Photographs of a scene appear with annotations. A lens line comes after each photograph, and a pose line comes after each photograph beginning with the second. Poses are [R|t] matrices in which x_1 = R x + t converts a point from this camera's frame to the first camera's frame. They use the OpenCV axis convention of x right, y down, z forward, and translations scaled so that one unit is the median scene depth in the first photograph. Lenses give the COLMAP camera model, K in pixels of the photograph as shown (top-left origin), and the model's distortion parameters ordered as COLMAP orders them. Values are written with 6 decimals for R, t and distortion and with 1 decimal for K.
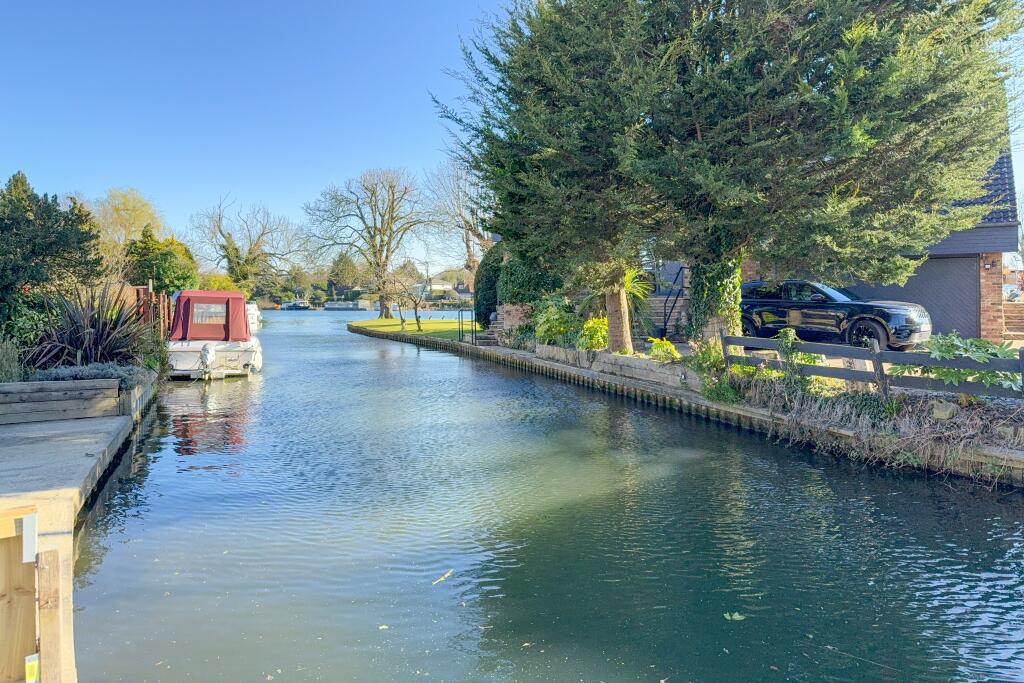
lens RADIAL K [[703.1, 0, 509.3], [0, 703.1, 331.9], [0, 0, 1]] dist [0.009916, -0.052725]
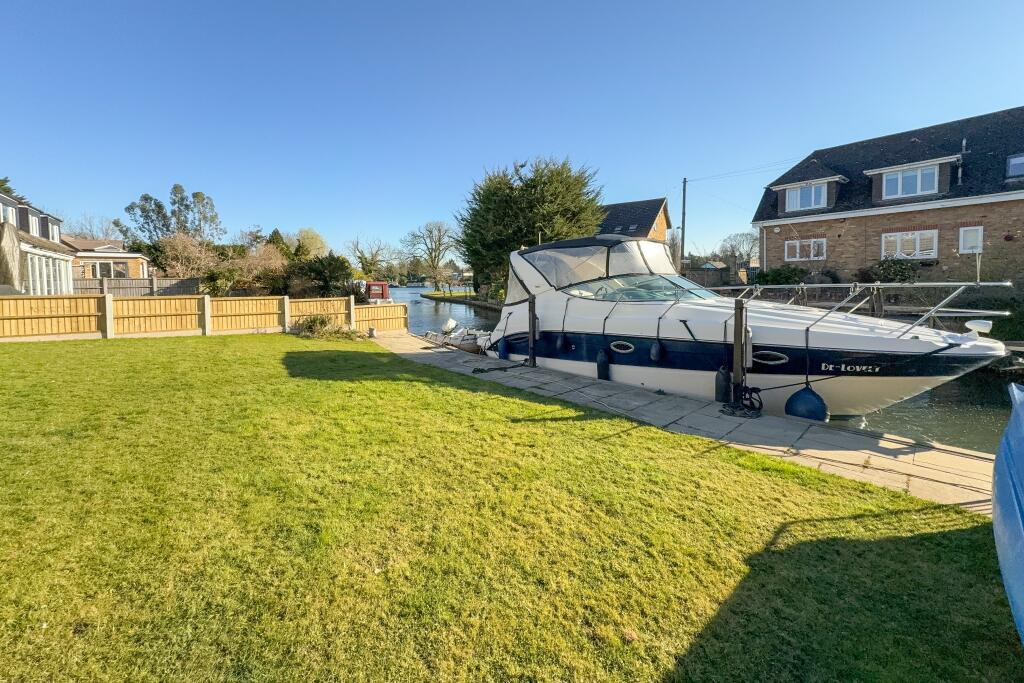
lens RADIAL K [[404.3, 0, 511.2], [0, 404.3, 307.4], [0, 0, 1]] dist [-0.000922, -0.000187]
pose [[0.999939, -0.011009, 0.000750, 0.059515], [0.010989, 0.999693, 0.022199, 0.007446], [-0.000994, -0.022190, 0.999753, -0.296631]]
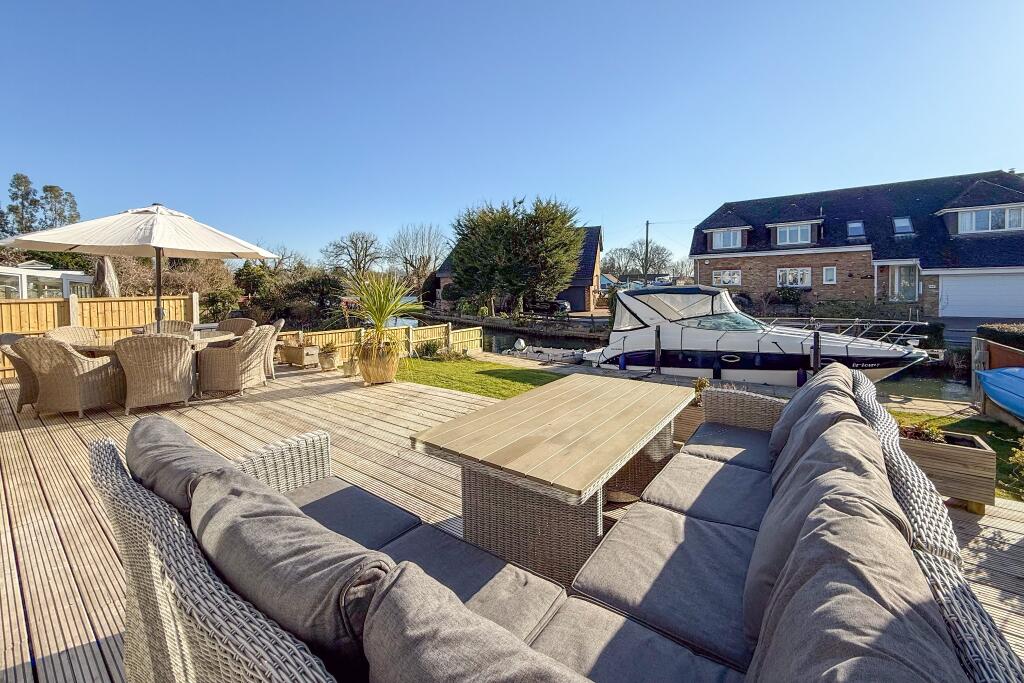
lens RADIAL K [[404.3, 0, 505.4], [0, 404.3, 313.2], [0, 0, 1]] dist [-0.000922, -0.000187]
pose [[0.963409, -0.027429, 0.266630, -0.112334], [0.021530, 0.999455, 0.025022, -0.012666], [-0.267171, -0.018366, 0.963474, -0.352602]]
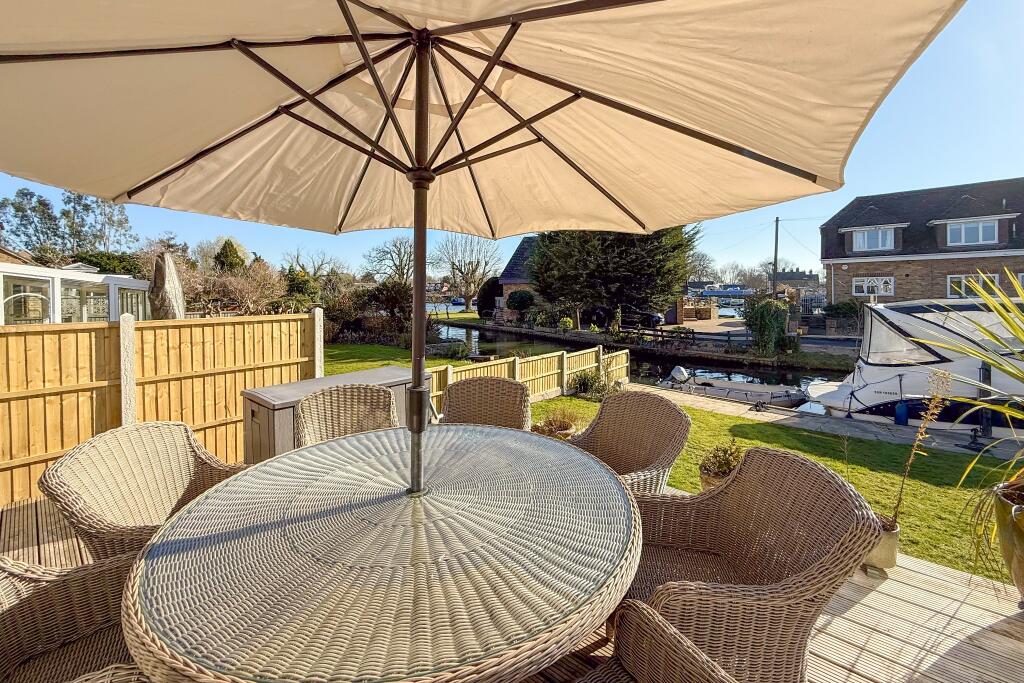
lens RADIAL K [[404.3, 0, 503.7], [0, 404.3, 308.9], [0, 0, 1]] dist [-0.000922, -0.000187]
pose [[0.977240, -0.011949, 0.211802, -0.184341], [0.012915, 0.999912, -0.003176, -0.020625], [-0.211745, 0.005839, 0.977307, -0.237226]]
